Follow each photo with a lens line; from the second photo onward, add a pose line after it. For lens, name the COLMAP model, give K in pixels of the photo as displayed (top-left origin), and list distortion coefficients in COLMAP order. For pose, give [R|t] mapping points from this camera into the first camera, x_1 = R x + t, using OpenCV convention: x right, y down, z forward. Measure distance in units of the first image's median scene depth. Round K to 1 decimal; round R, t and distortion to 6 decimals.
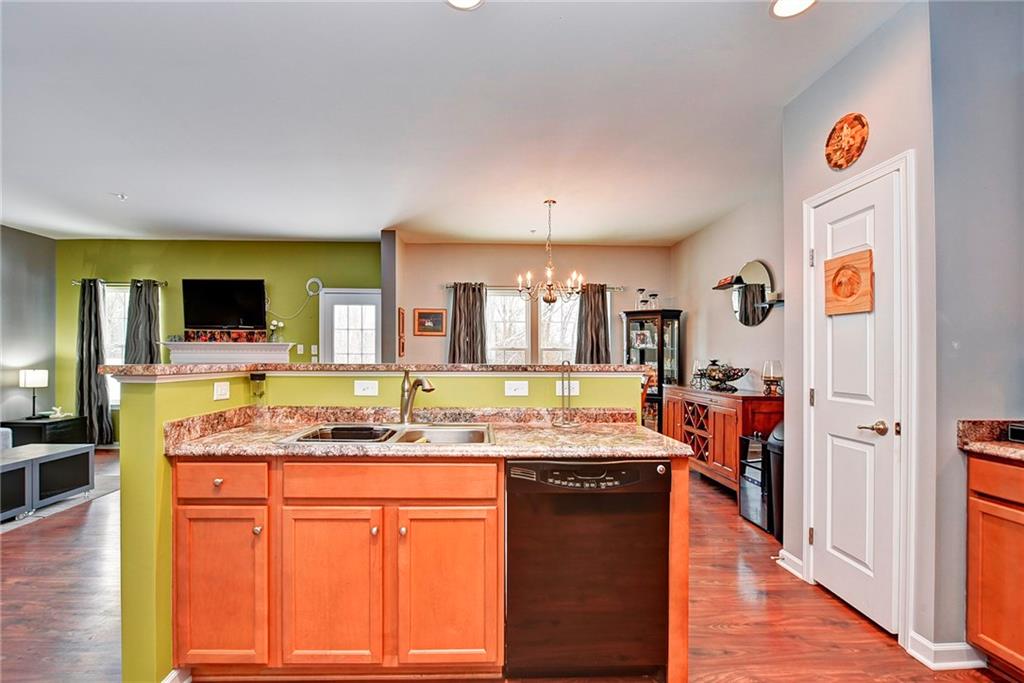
lens RADIAL K [[442.7, 0, 486.1], [0, 442.7, 360.3], [0, 0, 1]] dist [-0.009684, -0.001178]
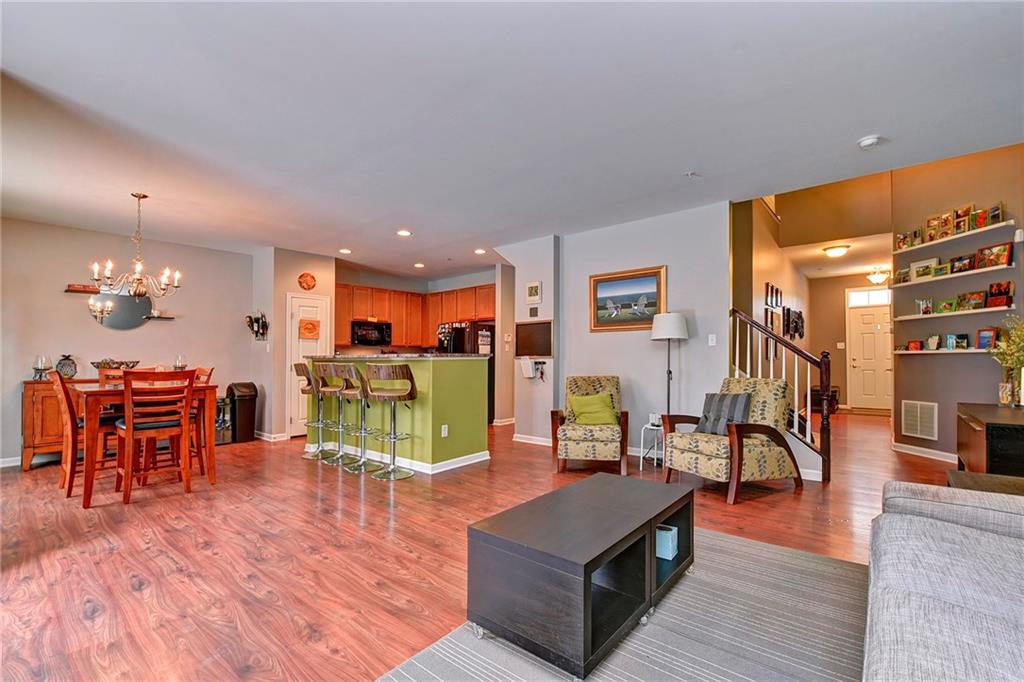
lens RADIAL K [[442.7, 0, 520.0], [0, 442.7, 340.1], [0, 0, 1]] dist [-0.009684, -0.001178]
pose [[-0.760119, 0.024311, 0.649329, -0.859867], [0.007751, 0.999568, -0.028350, 0.000269], [-0.649738, -0.016517, -0.759979, 0.899112]]
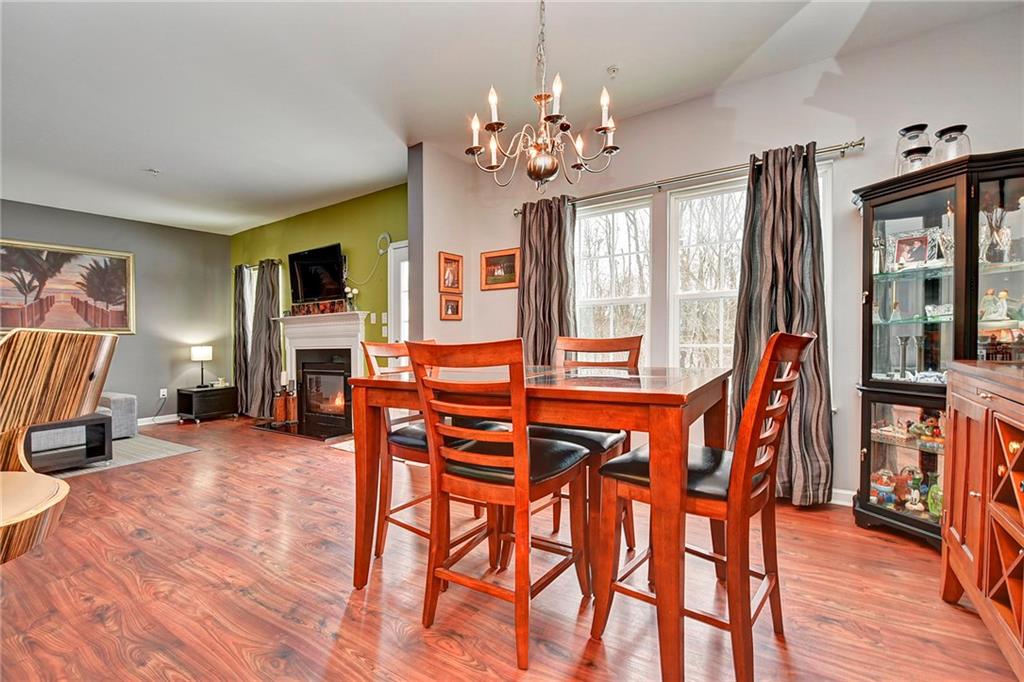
lens RADIAL K [[442.7, 0, 505.9], [0, 442.7, 348.2], [0, 0, 1]] dist [-0.009684, -0.001178]
pose [[0.822662, -0.013231, -0.568377, 0.284289], [0.026831, 0.999519, 0.015568, 0.027254], [0.567897, -0.028057, 0.822621, 0.464968]]
